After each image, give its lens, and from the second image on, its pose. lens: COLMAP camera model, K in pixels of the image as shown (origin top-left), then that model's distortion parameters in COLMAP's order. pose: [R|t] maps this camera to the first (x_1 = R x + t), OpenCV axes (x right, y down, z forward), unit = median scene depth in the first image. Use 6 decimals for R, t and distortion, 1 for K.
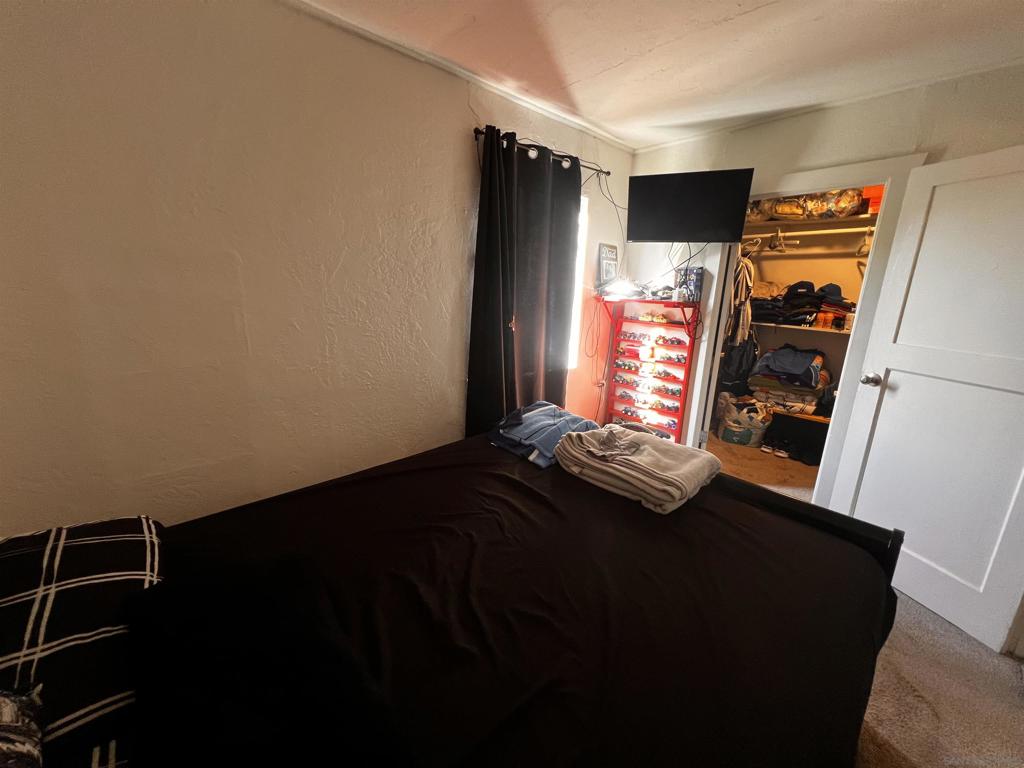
lens RADIAL K [[409.6, 0, 509.6], [0, 409.6, 381.8], [0, 0, 1]] dist [-0.002709, -0.000043]
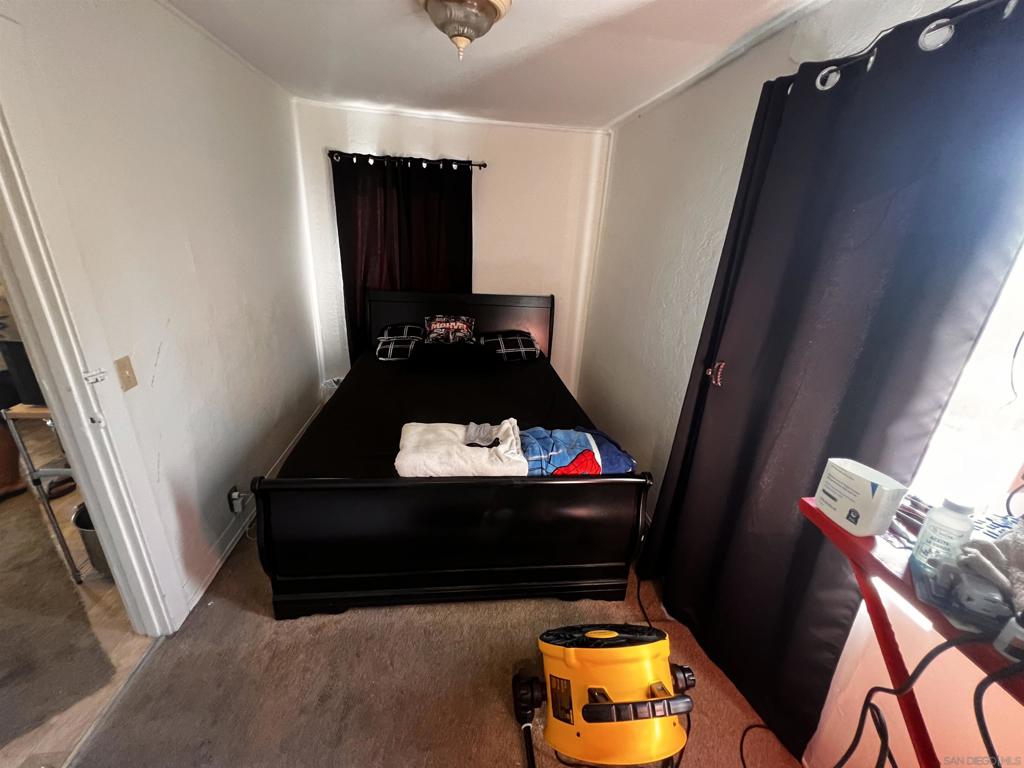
lens RADIAL K [[409.6, 0, 509.6], [0, 409.6, 381.8], [0, 0, 1]] dist [-0.002709, -0.000043]
pose [[-0.585375, 0.227931, -0.778064, 1.019928], [-0.257361, 0.857797, 0.444914, -0.472744], [0.768831, 0.460685, -0.443473, 1.450251]]
